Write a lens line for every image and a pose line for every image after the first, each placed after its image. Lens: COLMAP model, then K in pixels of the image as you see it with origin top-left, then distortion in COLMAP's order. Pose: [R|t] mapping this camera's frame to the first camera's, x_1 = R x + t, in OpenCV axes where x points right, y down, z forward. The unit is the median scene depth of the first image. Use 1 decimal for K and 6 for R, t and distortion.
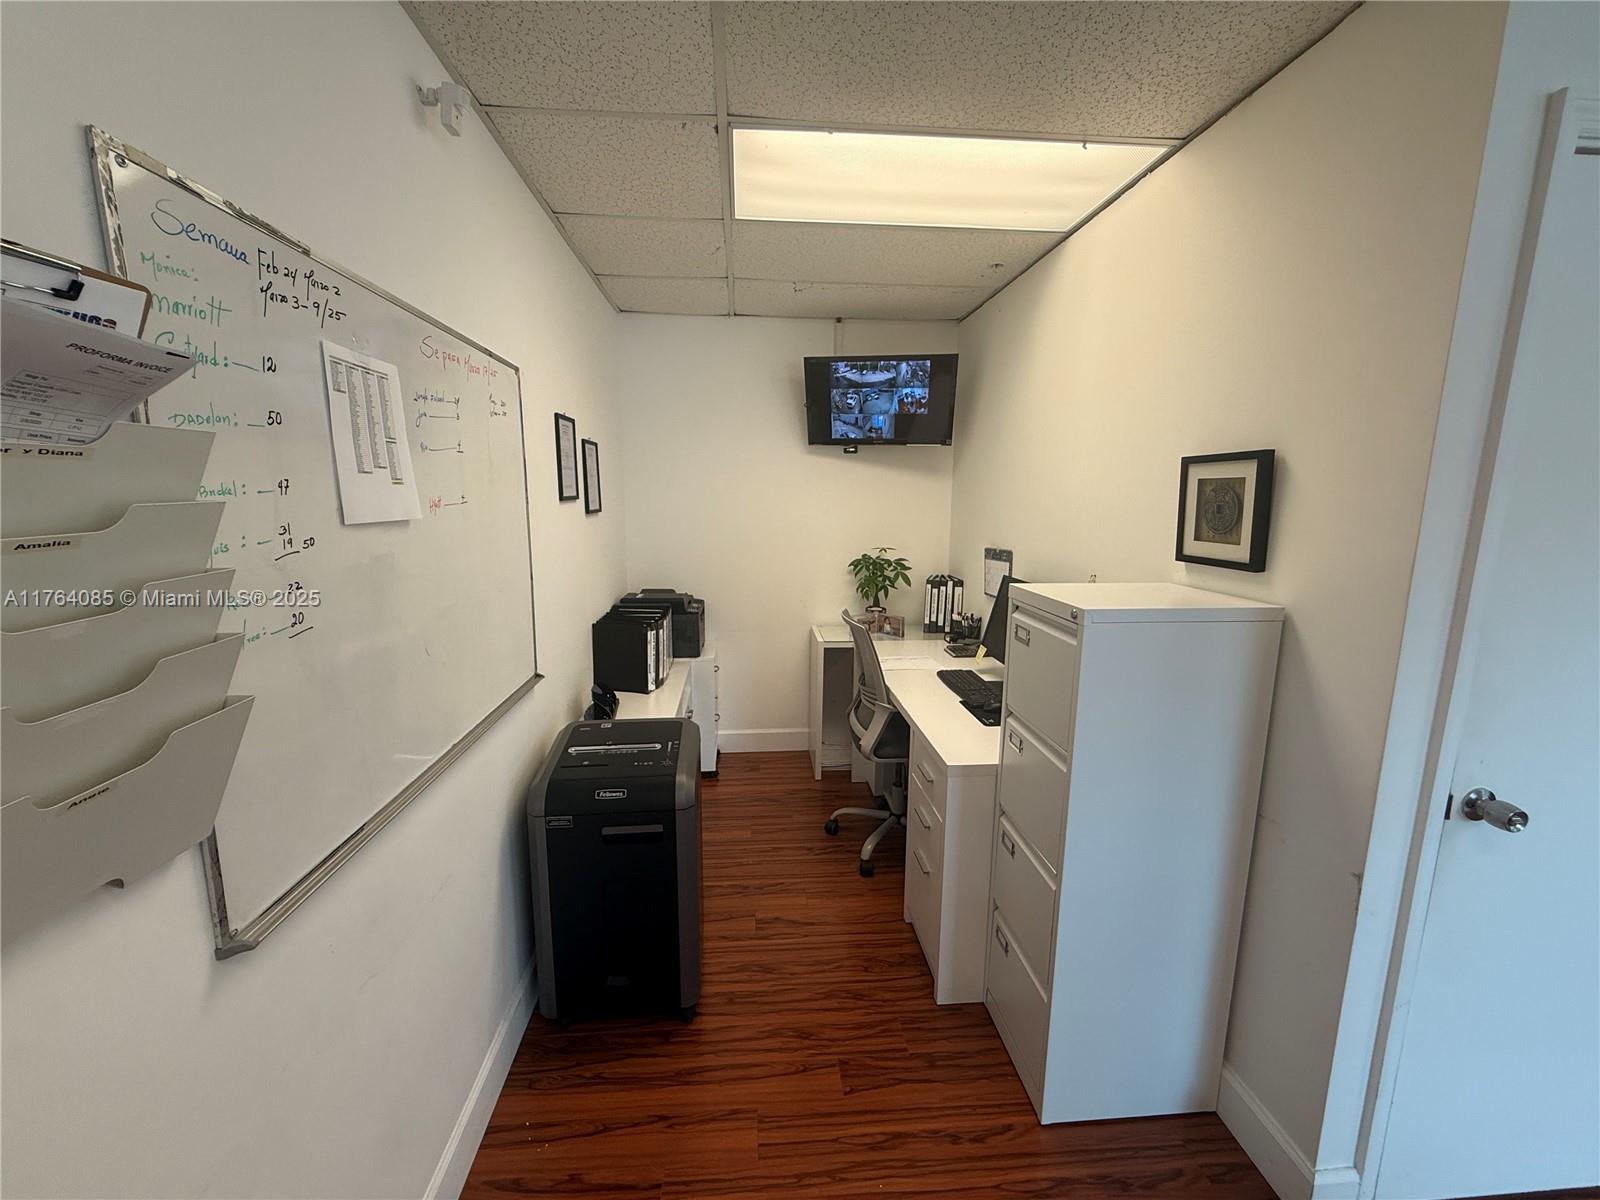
lens RADIAL K [[638.5, 0, 795.0], [0, 638.5, 597.3], [0, 0, 1]] dist [-0.001245, 0.000470]
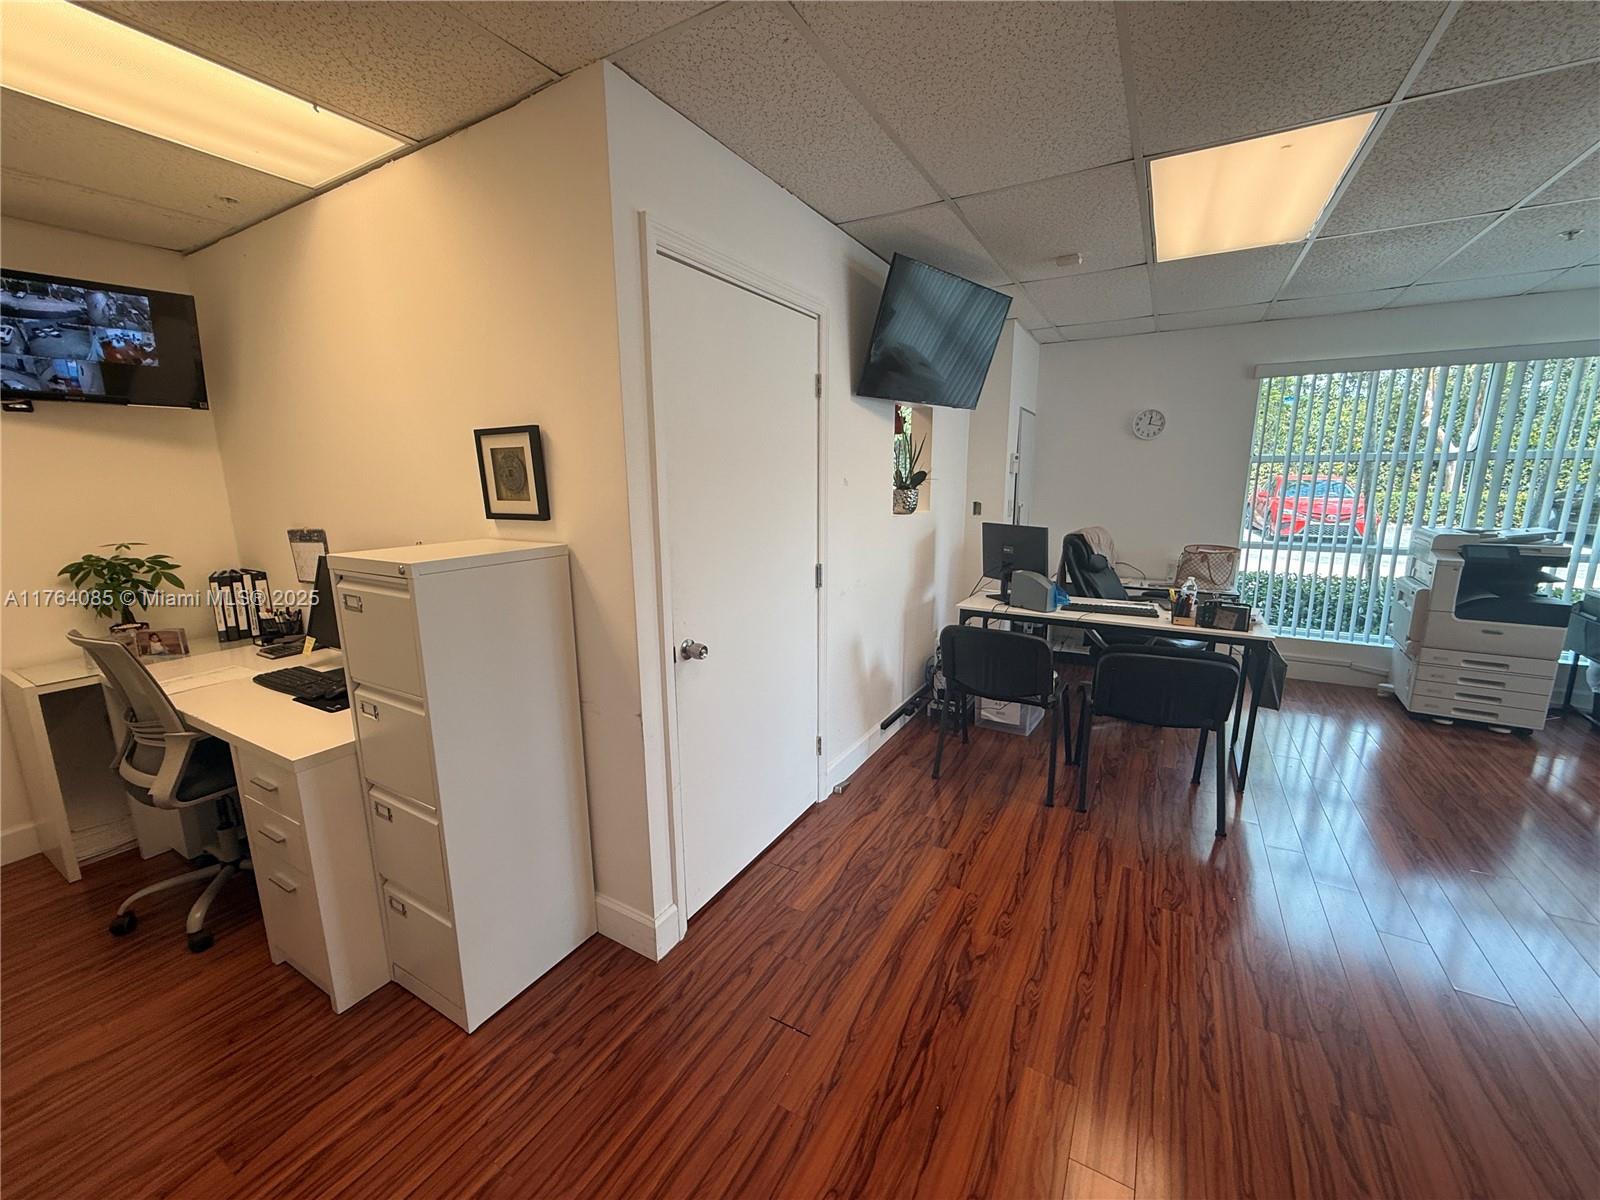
lens RADIAL K [[638.5, 0, 797.7], [0, 638.5, 601.7], [0, 0, 1]] dist [-0.001245, 0.000470]
pose [[0.568483, -0.171030, 0.804721, -0.039456], [0.145738, 0.983618, 0.106097, 0.041009], [-0.809684, 0.056964, 0.584096, -0.112848]]
